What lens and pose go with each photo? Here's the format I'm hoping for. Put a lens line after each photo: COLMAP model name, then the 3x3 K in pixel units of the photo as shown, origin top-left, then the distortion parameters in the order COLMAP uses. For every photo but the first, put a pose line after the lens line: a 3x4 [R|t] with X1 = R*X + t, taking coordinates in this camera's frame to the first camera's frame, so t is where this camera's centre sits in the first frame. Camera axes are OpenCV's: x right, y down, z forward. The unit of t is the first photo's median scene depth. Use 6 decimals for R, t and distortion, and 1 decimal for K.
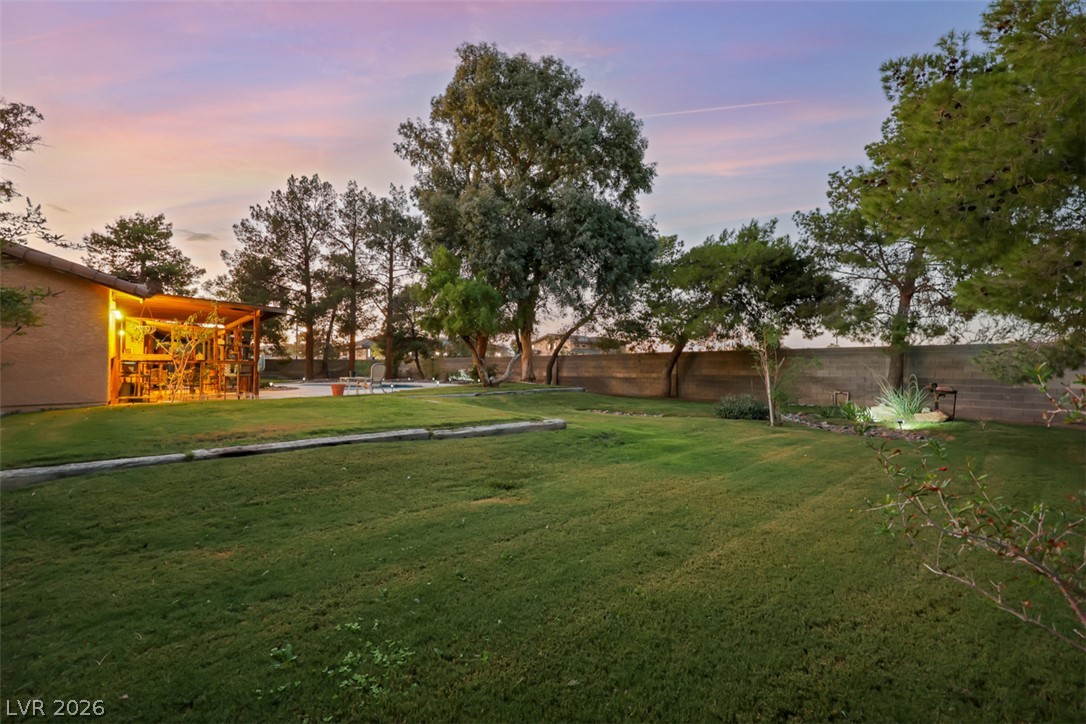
lens RADIAL K [[444.5, 0, 539.0], [0, 444.5, 363.7], [0, 0, 1]] dist [-0.004564, -0.000109]
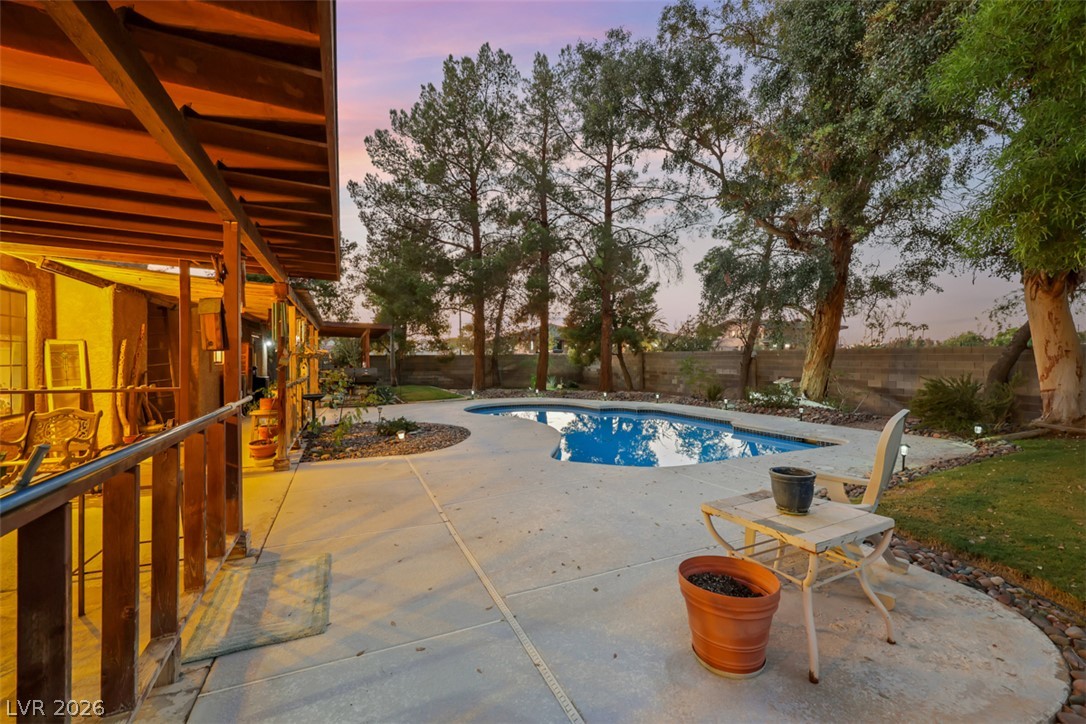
lens RADIAL K [[444.5, 0, 546.6], [0, 444.5, 362.5], [0, 0, 1]] dist [-0.004564, -0.000109]
pose [[0.952621, -0.004780, -0.304121, -0.187749], [0.008799, 0.999891, 0.011846, -0.005439], [0.304032, -0.013961, 0.952560, 0.344118]]
